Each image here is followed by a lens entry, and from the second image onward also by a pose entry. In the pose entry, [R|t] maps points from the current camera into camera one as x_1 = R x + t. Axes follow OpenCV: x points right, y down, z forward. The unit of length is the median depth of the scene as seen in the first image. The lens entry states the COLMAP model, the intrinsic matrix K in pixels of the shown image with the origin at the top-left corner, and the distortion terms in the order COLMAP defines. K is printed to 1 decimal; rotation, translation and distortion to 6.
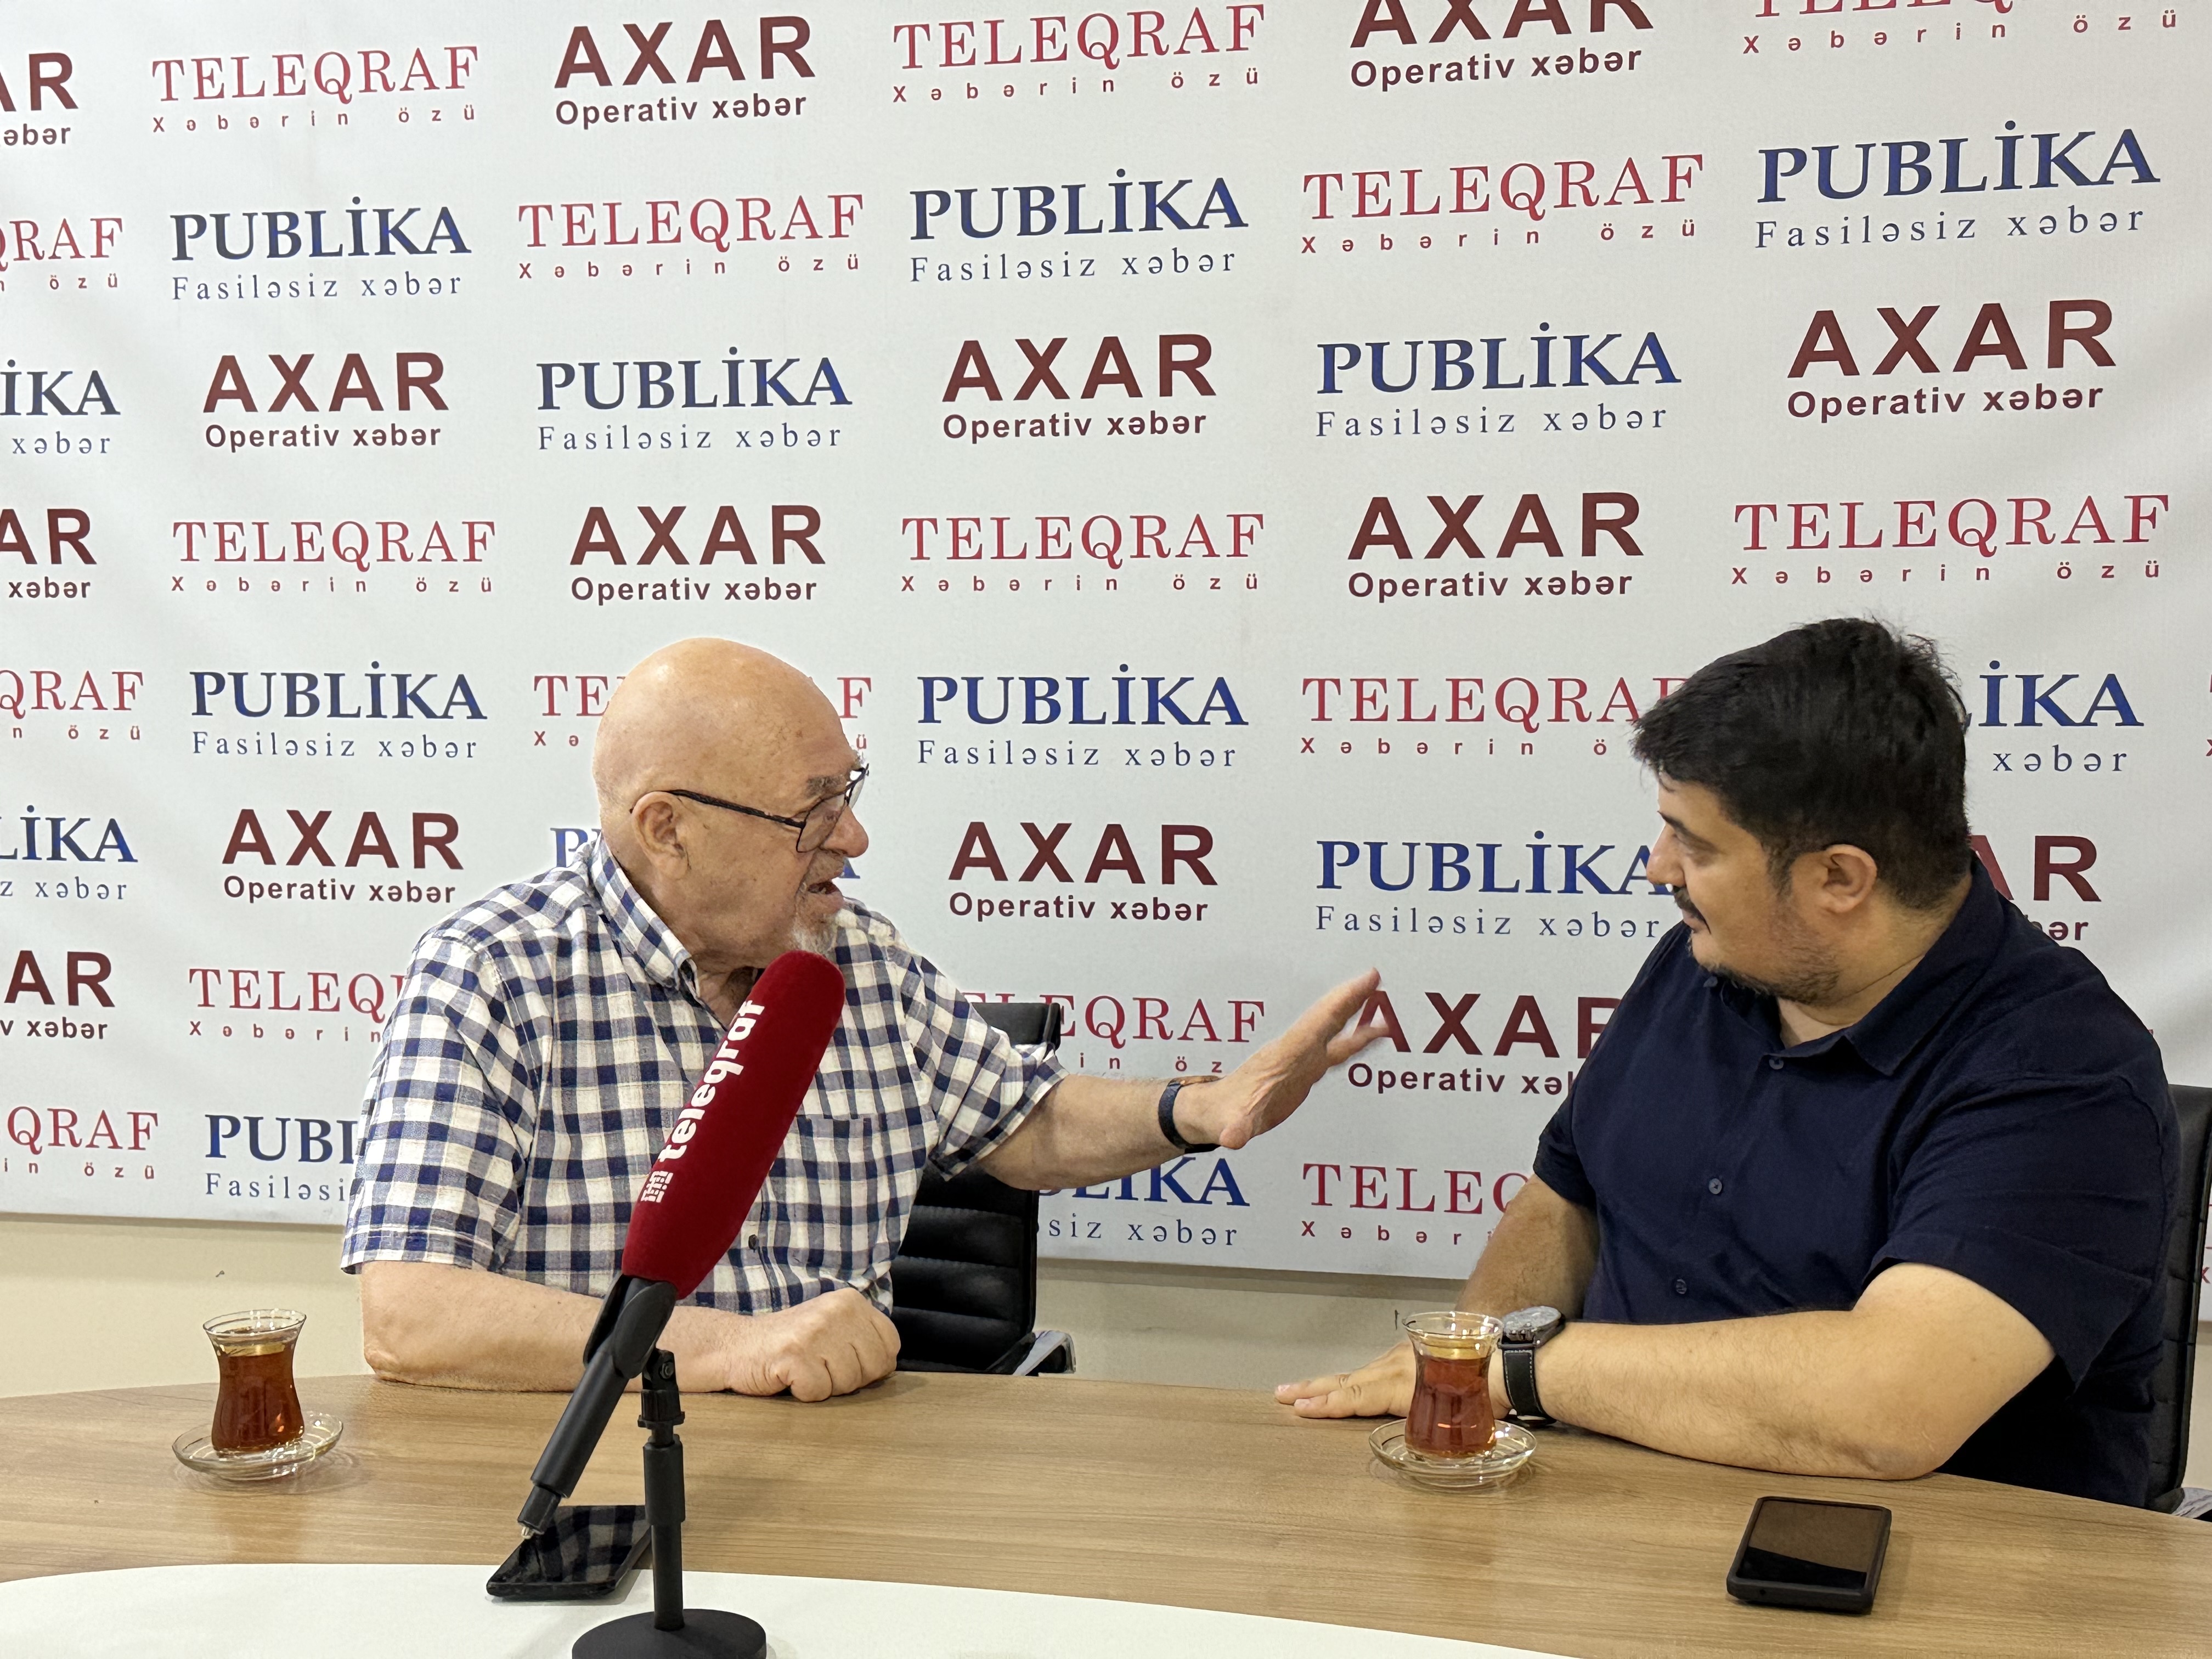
lens RADIAL K [[2977.3, 0, 1106.0], [0, 2977.3, 829.5], [0, 0, 1]] dist [0.152779, -0.080304]
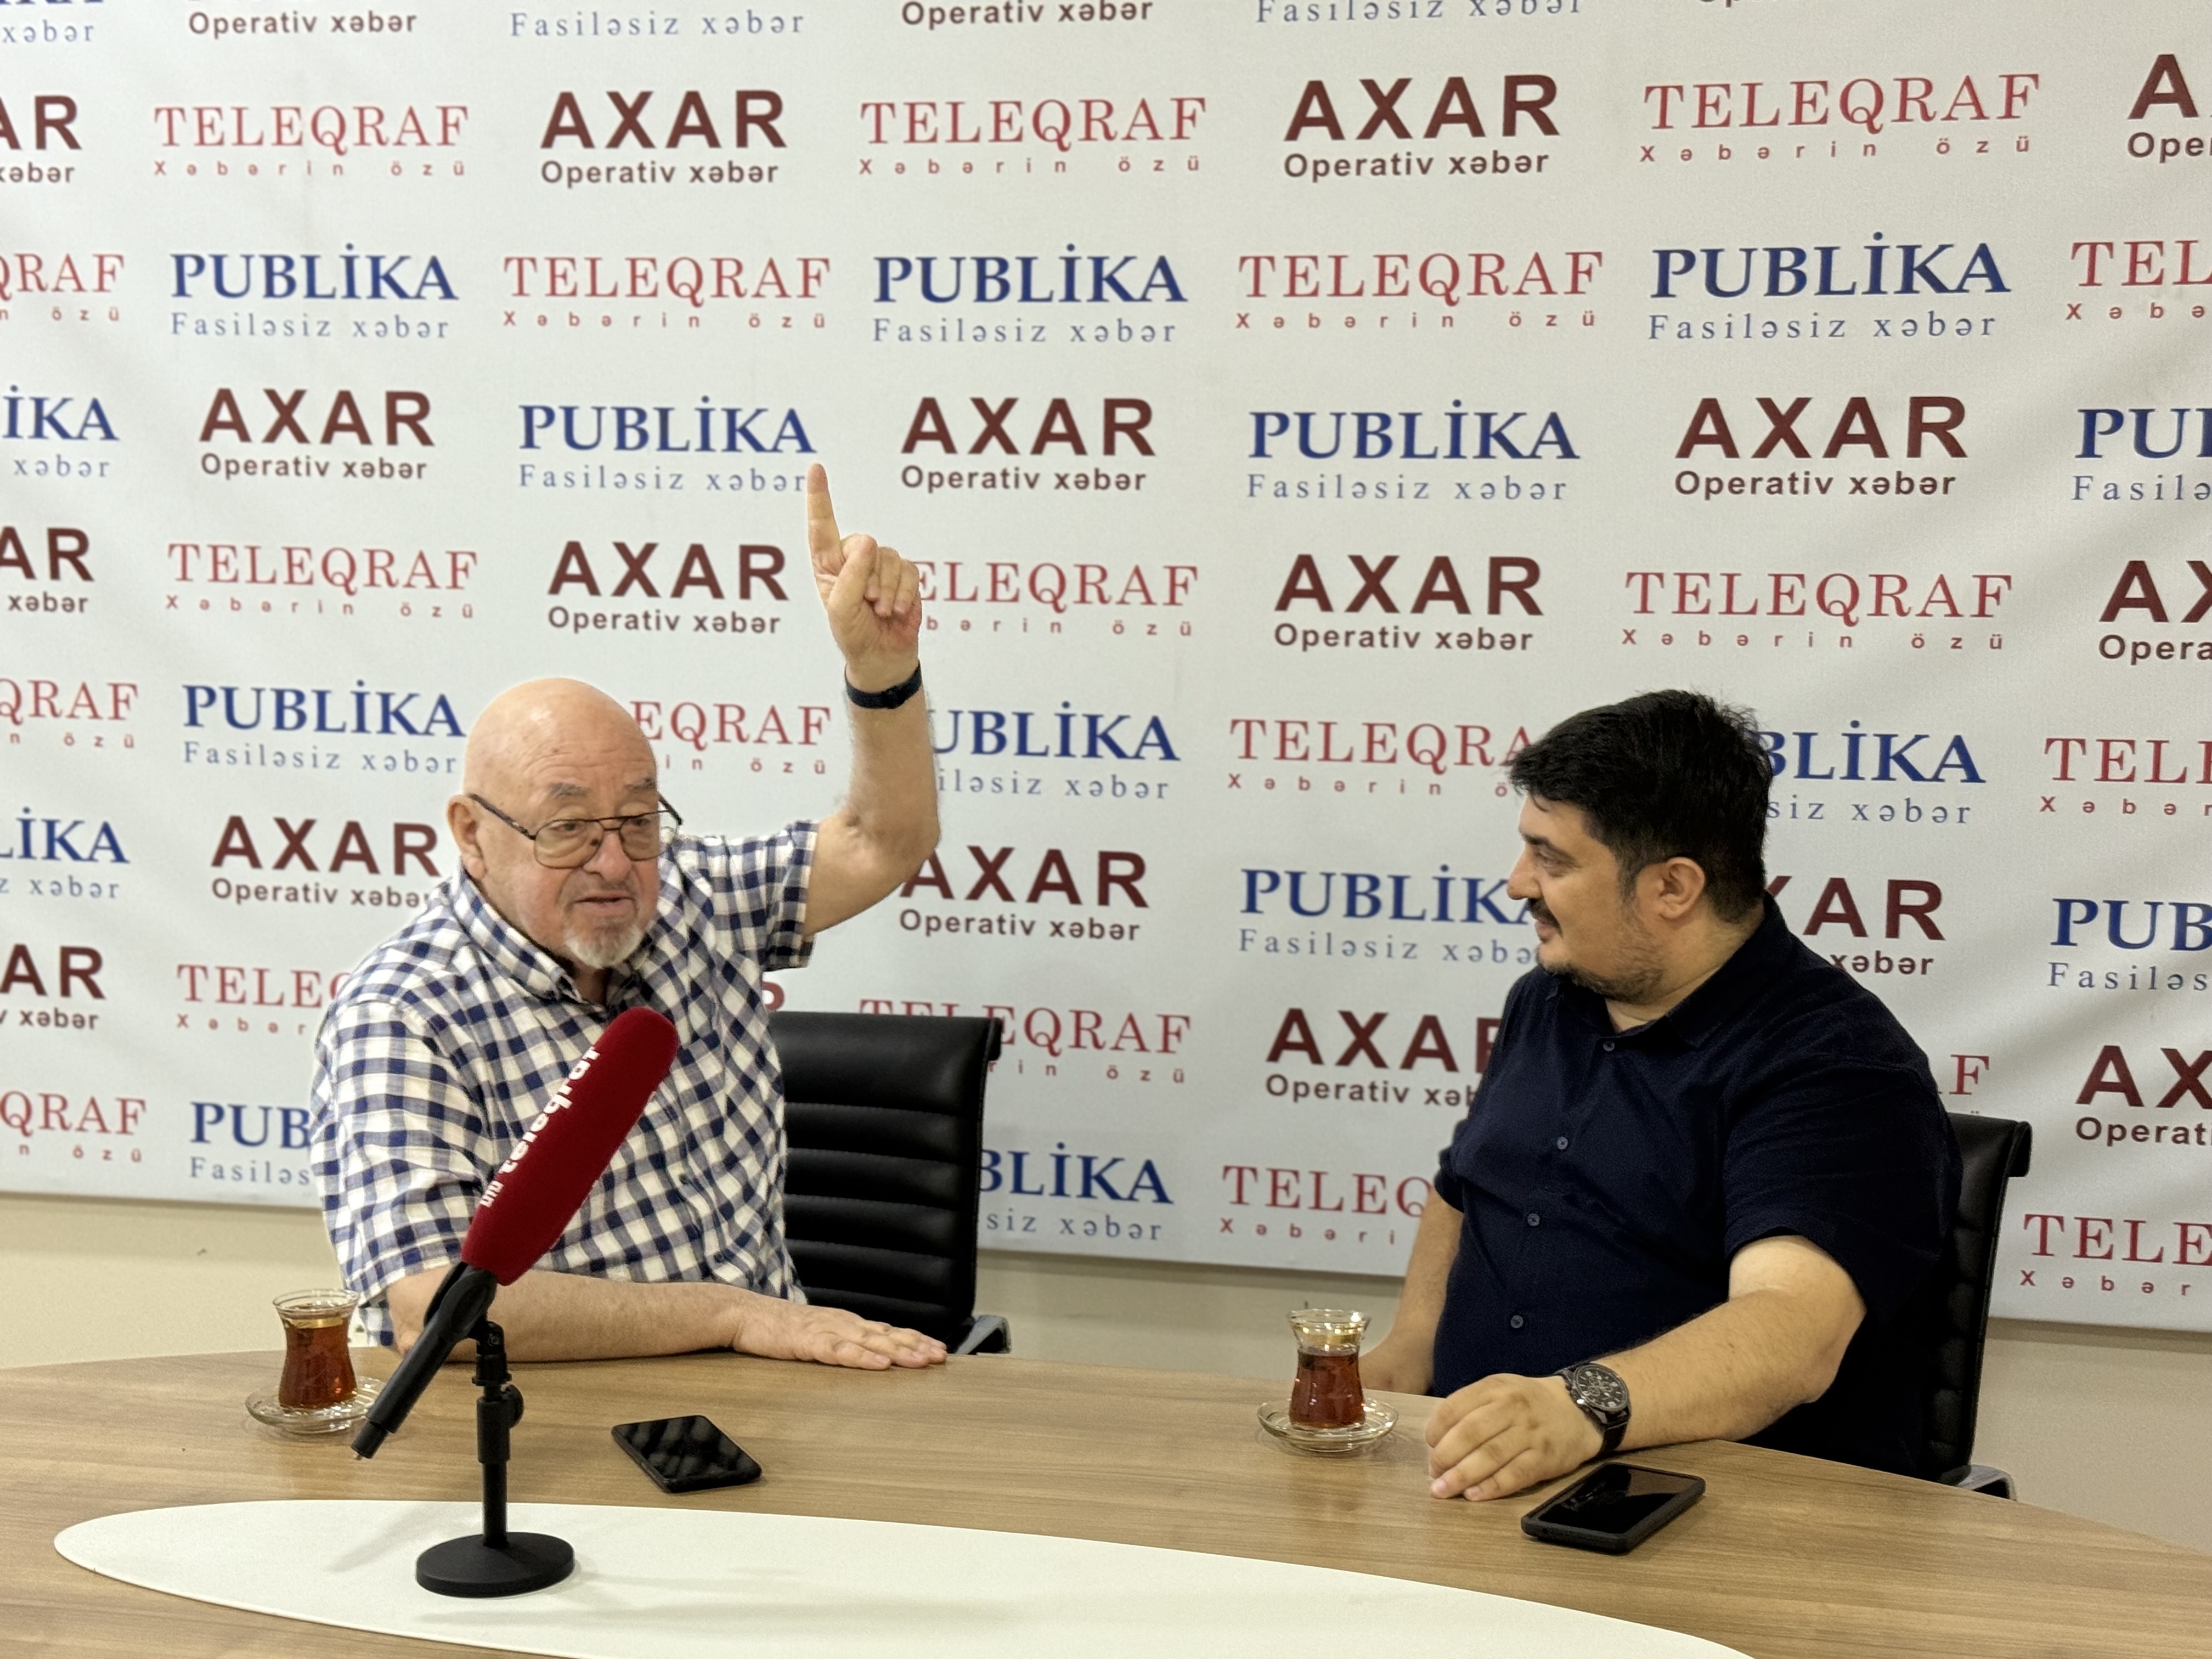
lens RADIAL K [[3263.2, 0, 1106.0], [0, 3263.2, 829.5], [0, 0, 1]] dist [0.184831, -0.119782]
pose [[0.999662, 0.016684, 0.019958, -0.002324], [-0.017043, 0.999693, 0.017982, -0.030728], [-0.019652, -0.018317, 0.999639, -0.183977]]
